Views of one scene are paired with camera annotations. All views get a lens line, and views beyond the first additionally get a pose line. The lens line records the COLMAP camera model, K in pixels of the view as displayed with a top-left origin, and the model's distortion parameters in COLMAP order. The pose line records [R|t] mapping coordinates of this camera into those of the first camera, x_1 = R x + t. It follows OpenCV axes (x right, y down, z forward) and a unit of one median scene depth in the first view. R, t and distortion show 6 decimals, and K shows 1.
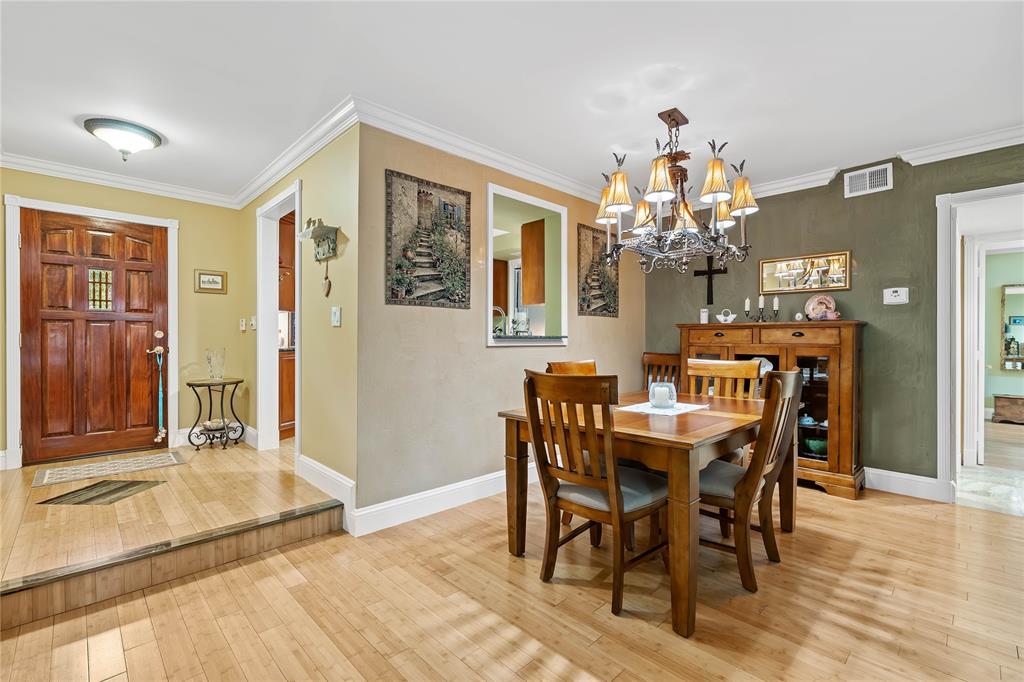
lens RADIAL K [[457.1, 0, 512.0], [0, 457.1, 341.0], [0, 0, 1]] dist [-0.001161, 0.000429]
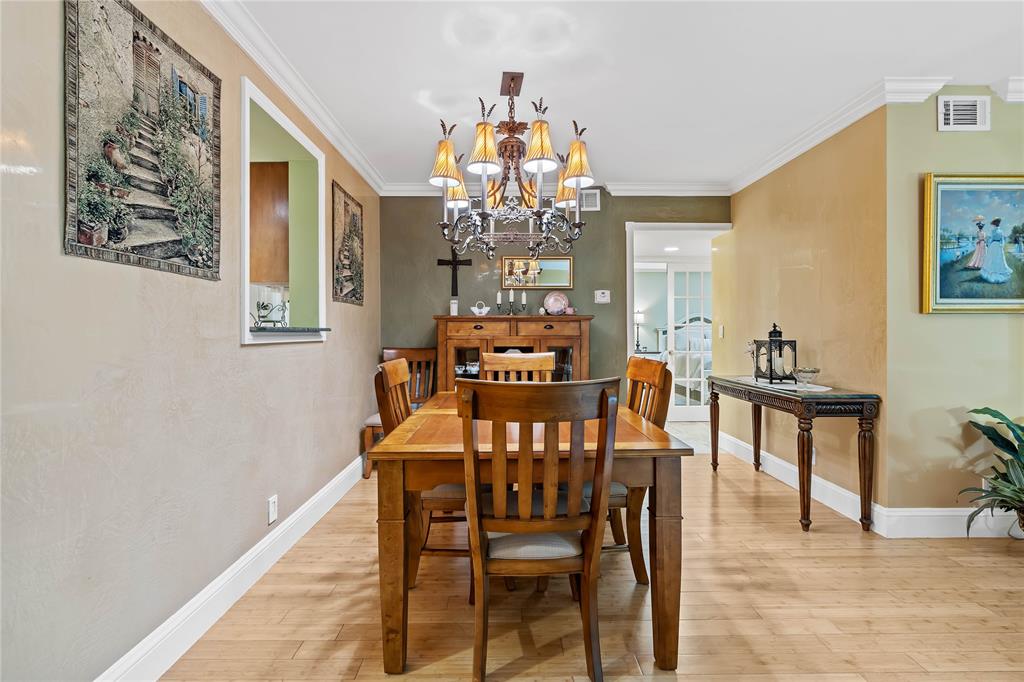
lens RADIAL K [[457.2, 0, 510.3], [0, 457.2, 332.5], [0, 0, 1]] dist [-0.004341, 0.000671]
pose [[0.690474, -0.004866, 0.723341, -0.265856], [0.007438, 0.999972, -0.000374, -0.001909], [-0.723319, 0.005639, 0.690491, 0.348938]]
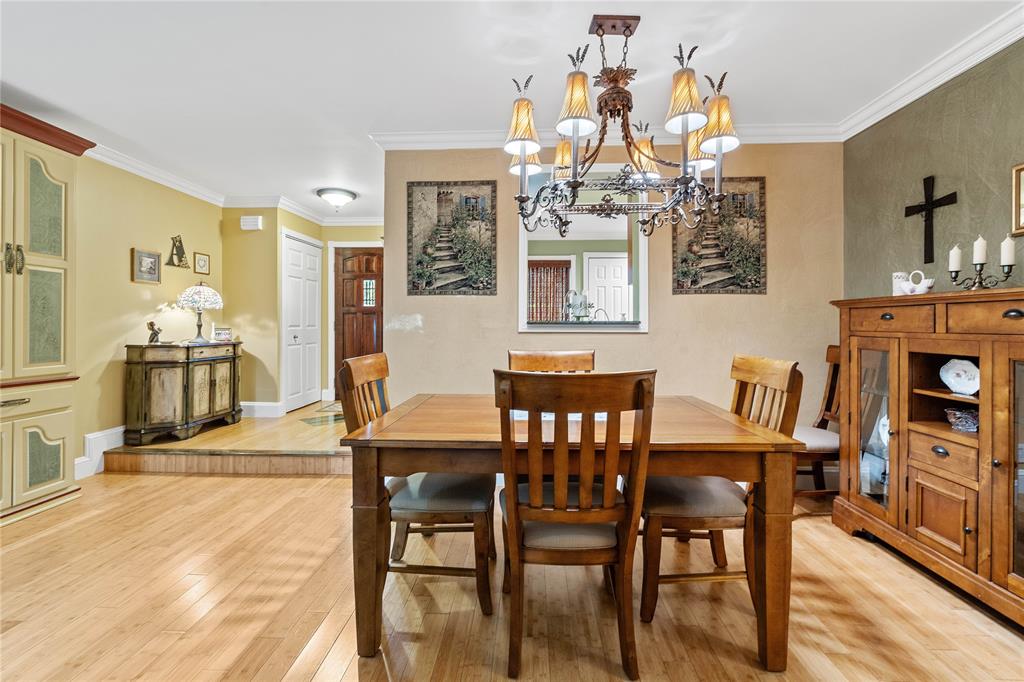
lens RADIAL K [[463.4, 0, 508.8], [0, 463.4, 325.3], [0, 0, 1]] dist [0.000086, 0.000294]
pose [[0.683993, -0.000352, -0.729489, 0.703511], [-0.003157, 0.999989, -0.003442, 0.000598], [0.729482, 0.004657, 0.683984, 0.329195]]
